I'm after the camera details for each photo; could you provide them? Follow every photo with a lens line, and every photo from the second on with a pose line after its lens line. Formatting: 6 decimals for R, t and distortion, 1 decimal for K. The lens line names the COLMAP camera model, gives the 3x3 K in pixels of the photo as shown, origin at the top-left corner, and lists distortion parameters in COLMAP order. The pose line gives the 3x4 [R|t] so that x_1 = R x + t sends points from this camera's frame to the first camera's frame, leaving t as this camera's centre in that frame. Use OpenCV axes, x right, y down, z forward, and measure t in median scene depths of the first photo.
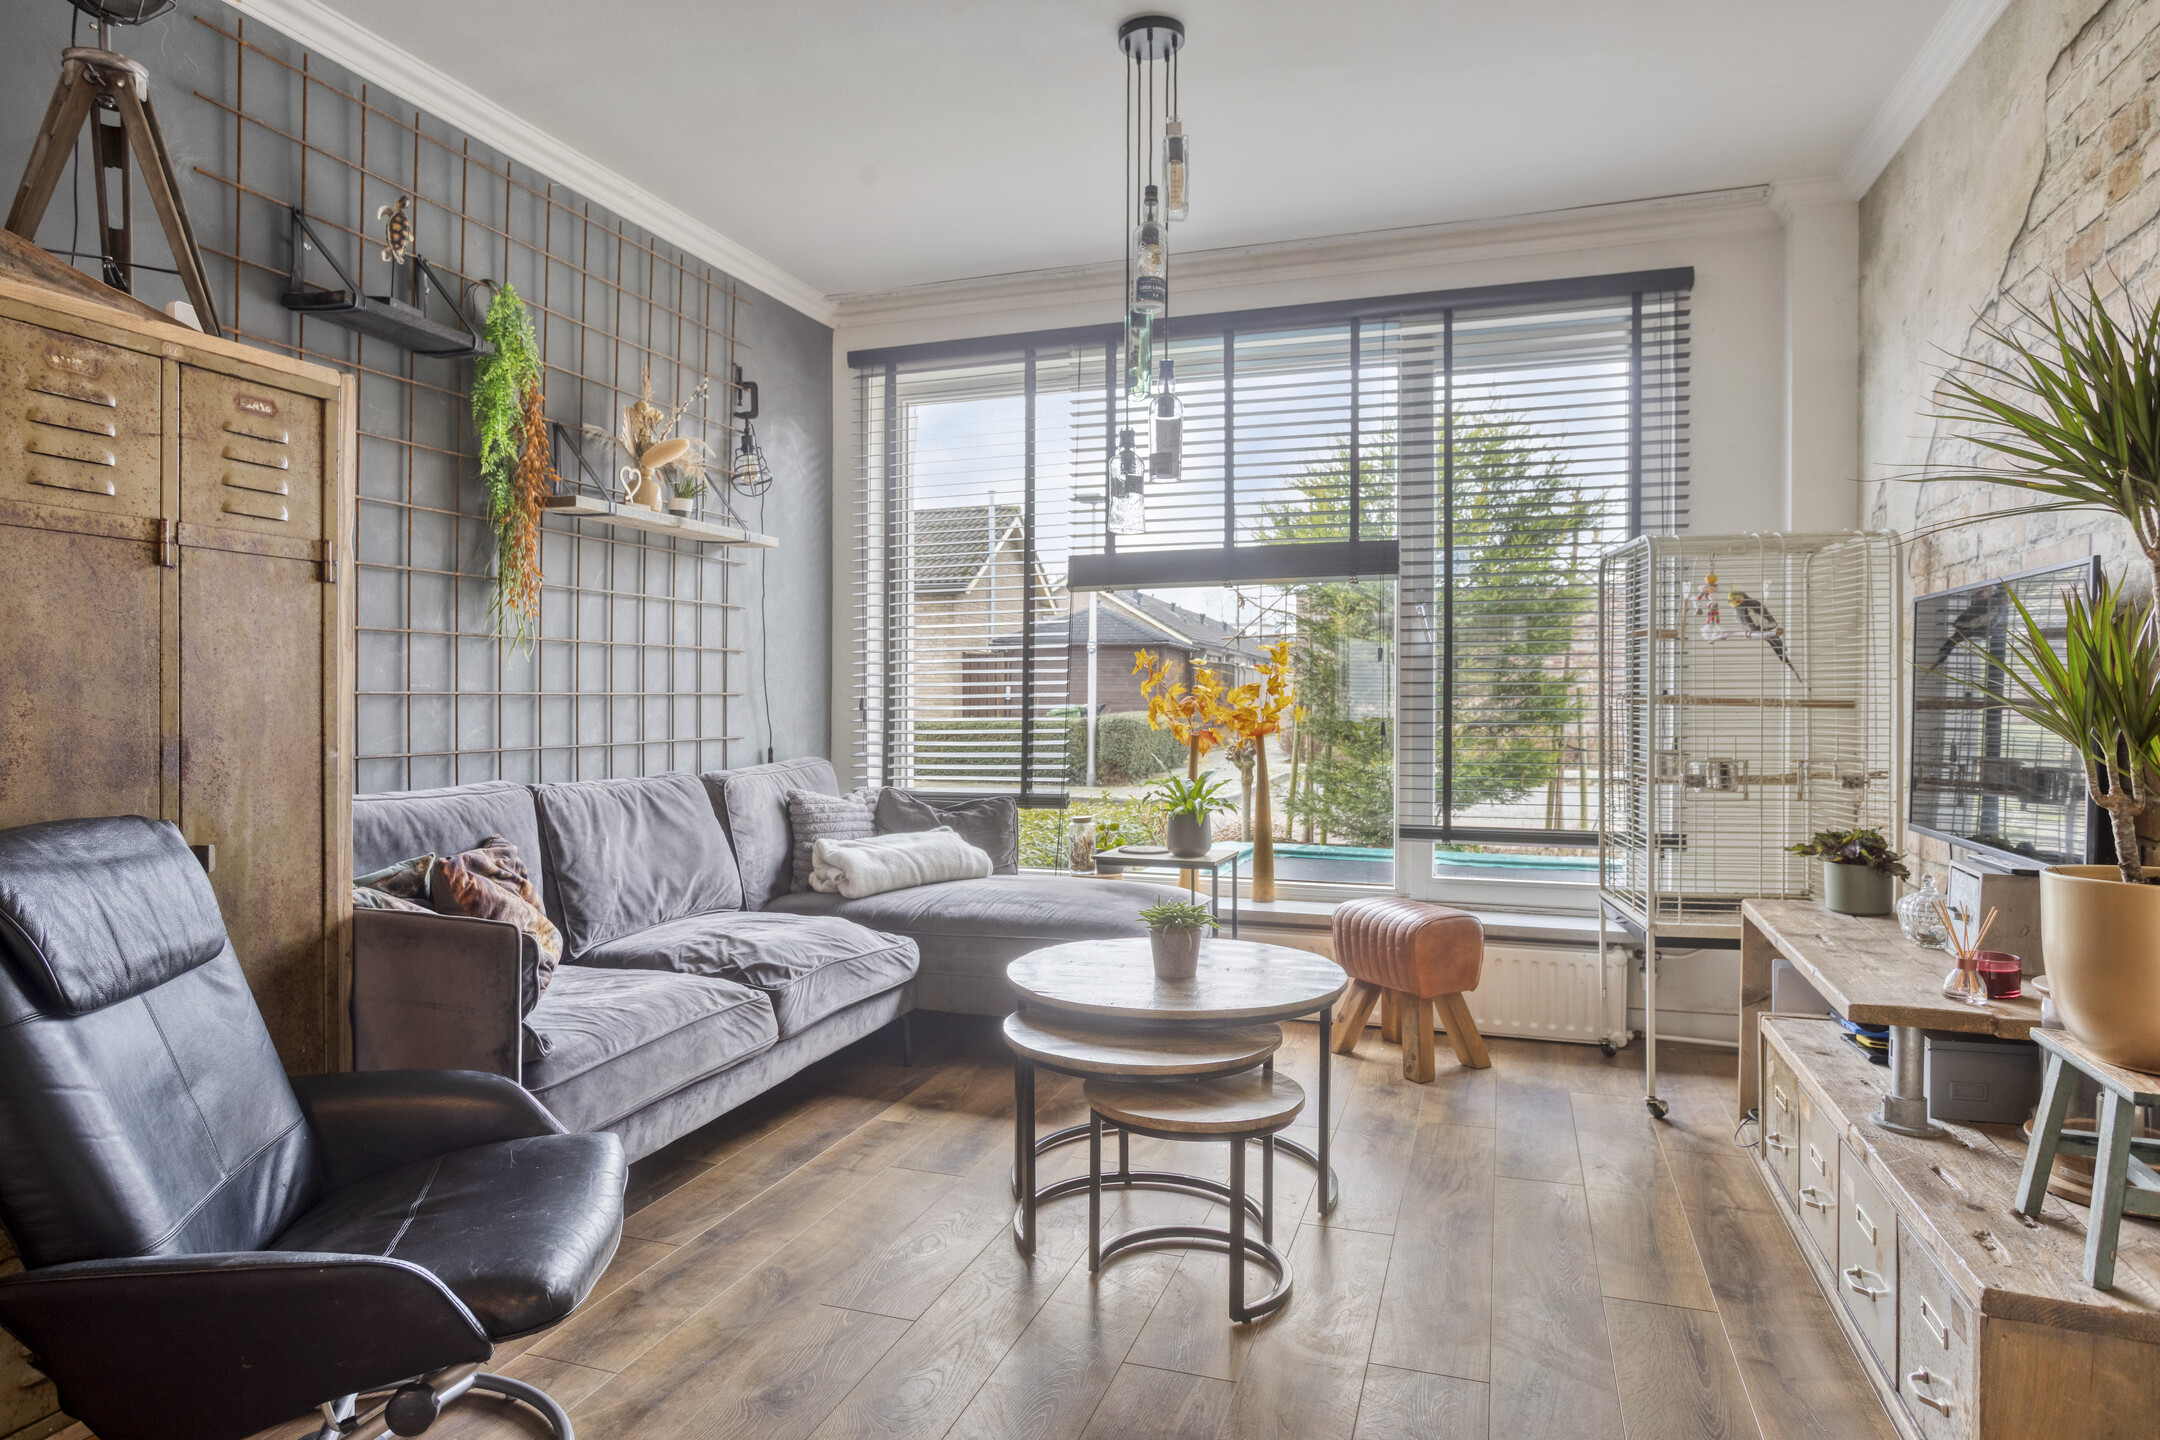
lens RADIAL K [[1275.9, 0, 1052.4], [0, 1275.9, 711.9], [0, 0, 1]] dist [-0.035039, 0.028219]
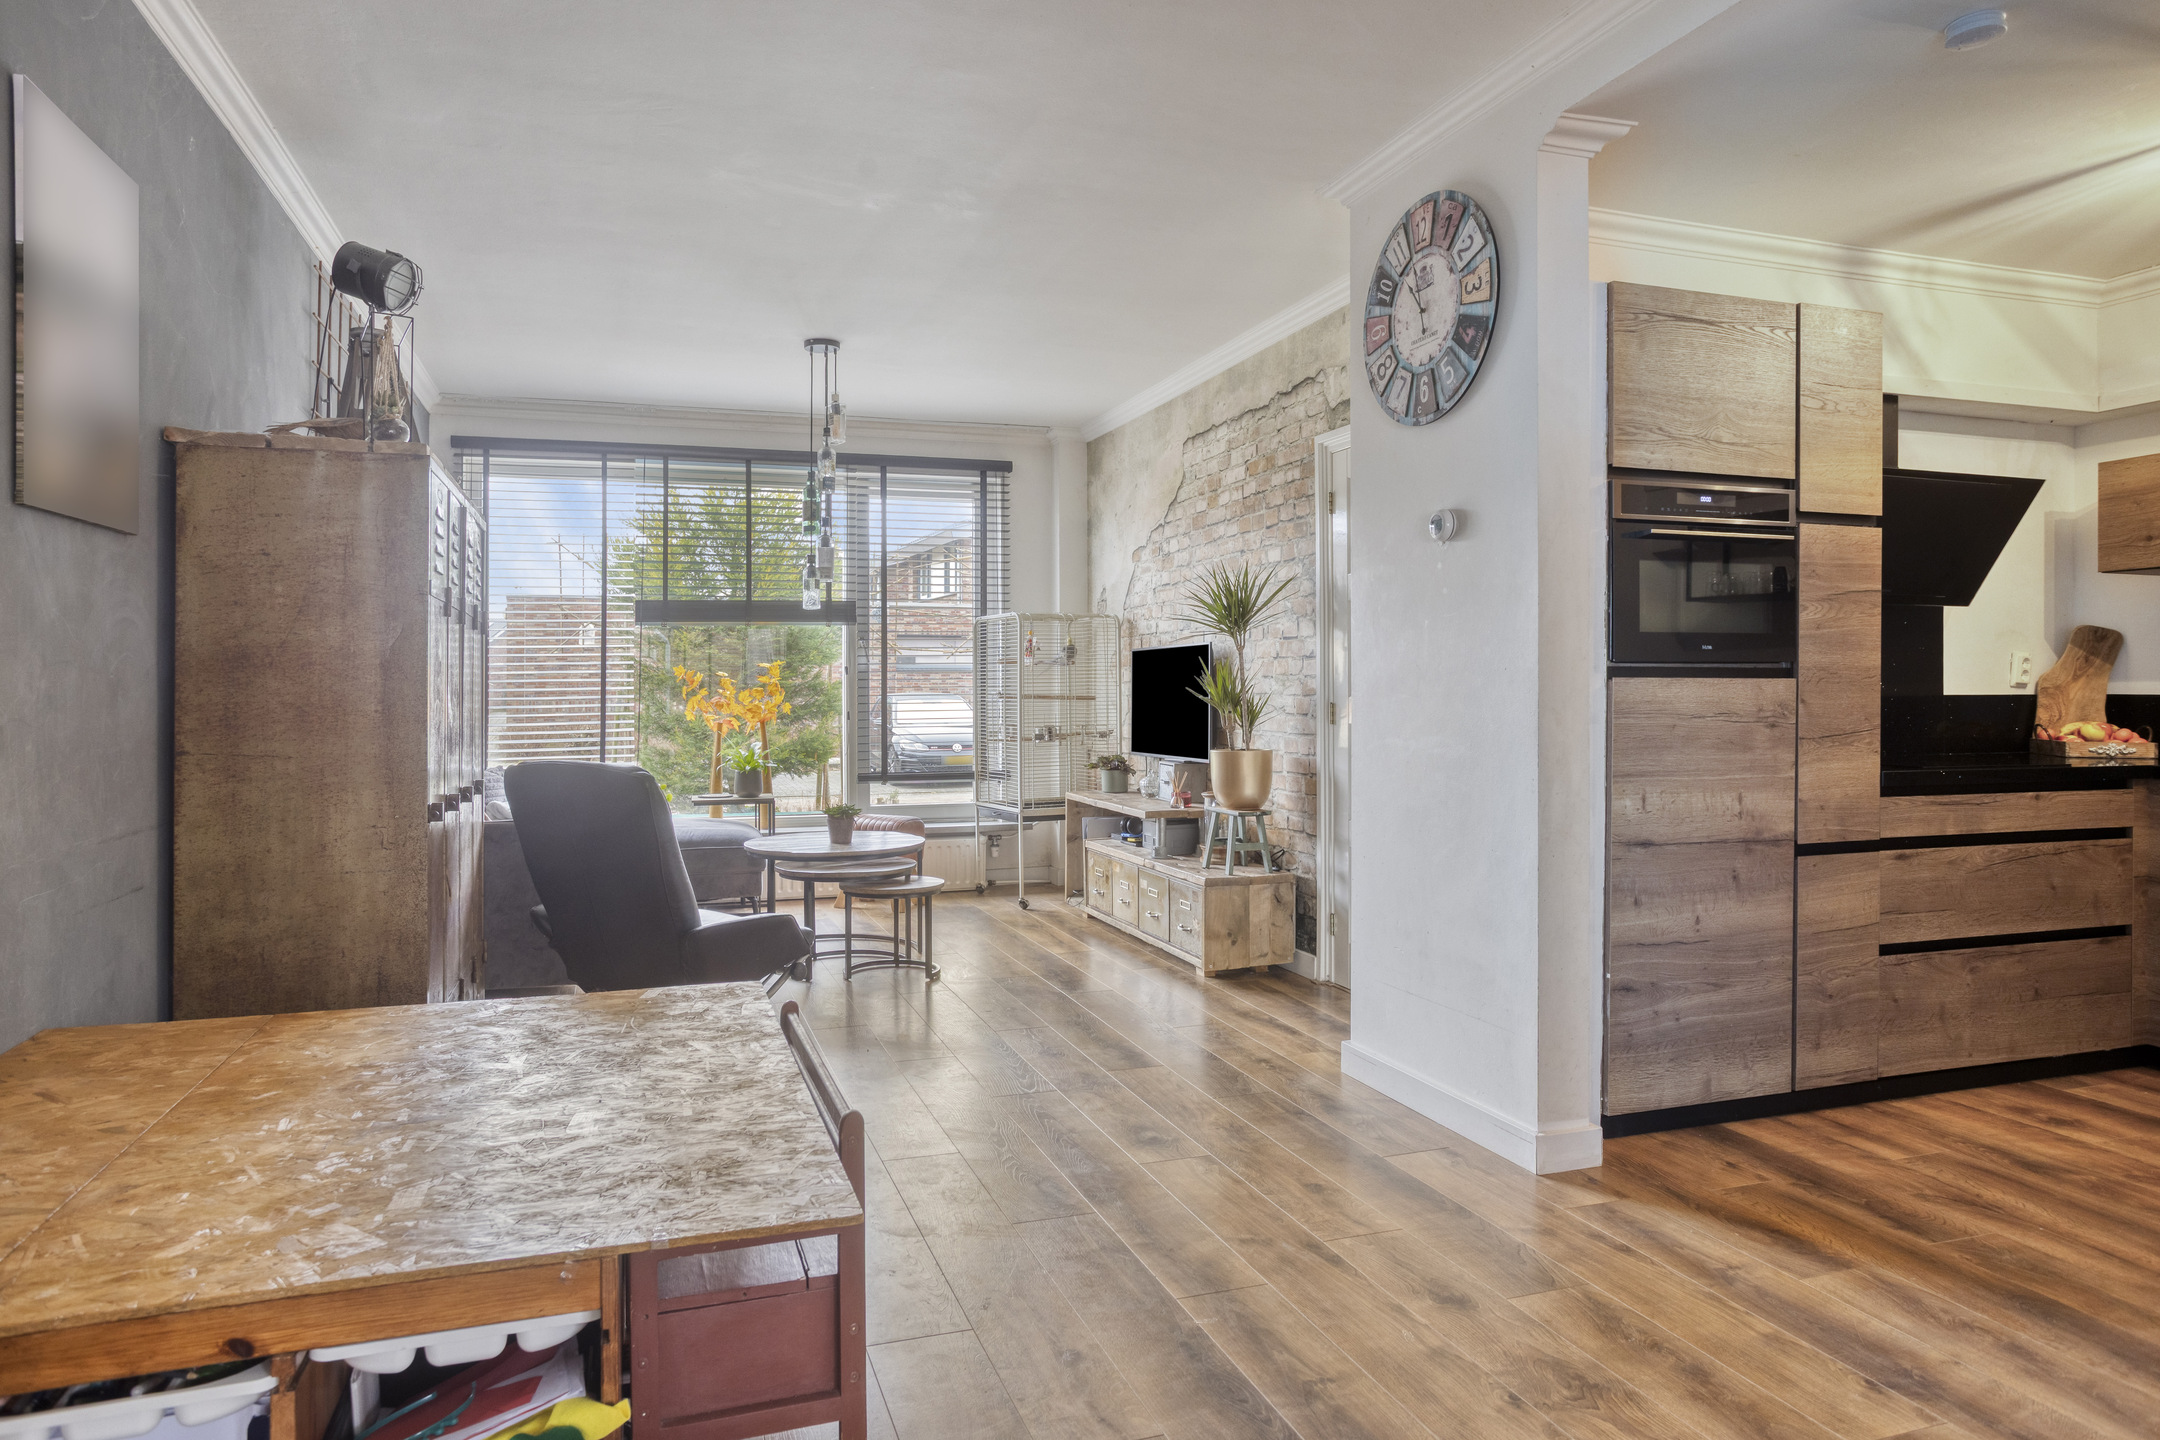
lens RADIAL K [[1275.9, 0, 1056.9], [0, 1275.9, 692.0], [0, 0, 1]] dist [-0.035039, 0.028219]
pose [[0.791062, -0.005487, 0.611712, -0.675229], [0.015543, 0.999817, -0.011132, 0.006375], [-0.611539, 0.018314, 0.791002, -0.587734]]
